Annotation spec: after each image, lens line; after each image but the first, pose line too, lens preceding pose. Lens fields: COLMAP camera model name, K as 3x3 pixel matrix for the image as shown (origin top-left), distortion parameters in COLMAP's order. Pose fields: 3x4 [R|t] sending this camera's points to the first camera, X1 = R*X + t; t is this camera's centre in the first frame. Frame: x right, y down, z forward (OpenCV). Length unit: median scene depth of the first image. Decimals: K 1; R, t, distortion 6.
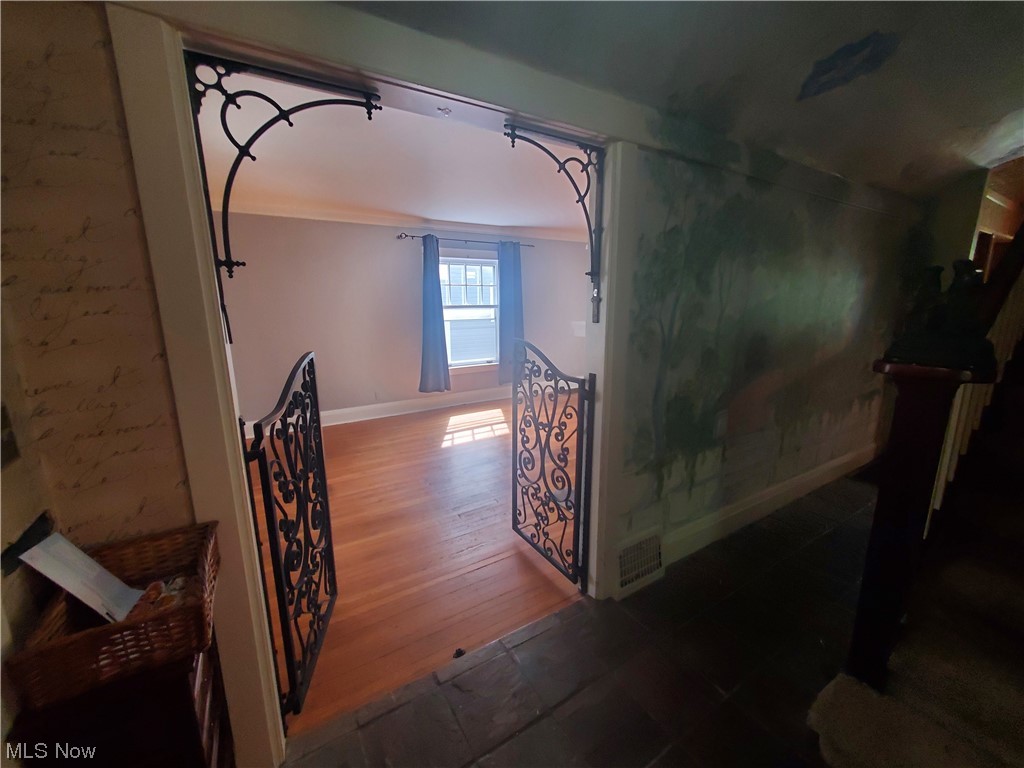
lens RADIAL K [[403.8, 0, 510.3], [0, 403.8, 386.2], [0, 0, 1]] dist [0.008090, -0.000837]
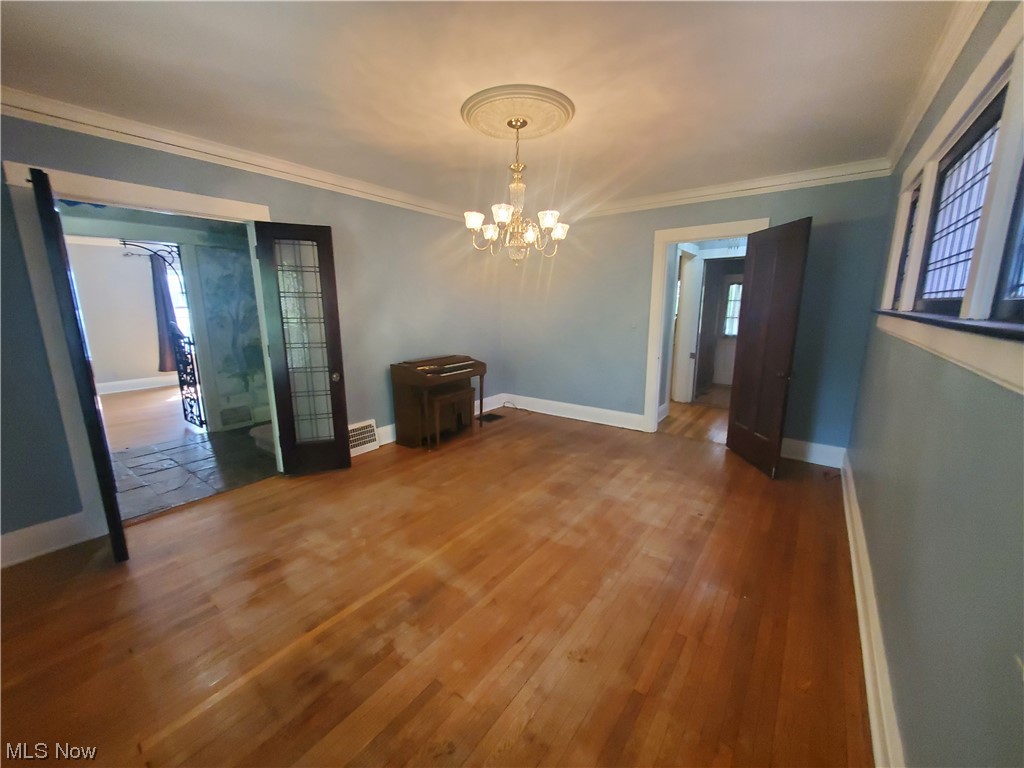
lens RADIAL K [[403.8, 0, 511.1], [0, 403.8, 382.7], [0, 0, 1]] dist [0.008090, -0.000837]
pose [[0.929960, -0.066247, 0.361644, 1.005232], [0.069611, 0.997567, 0.003734, 0.357130], [-0.361011, 0.021702, 0.932309, -1.813701]]
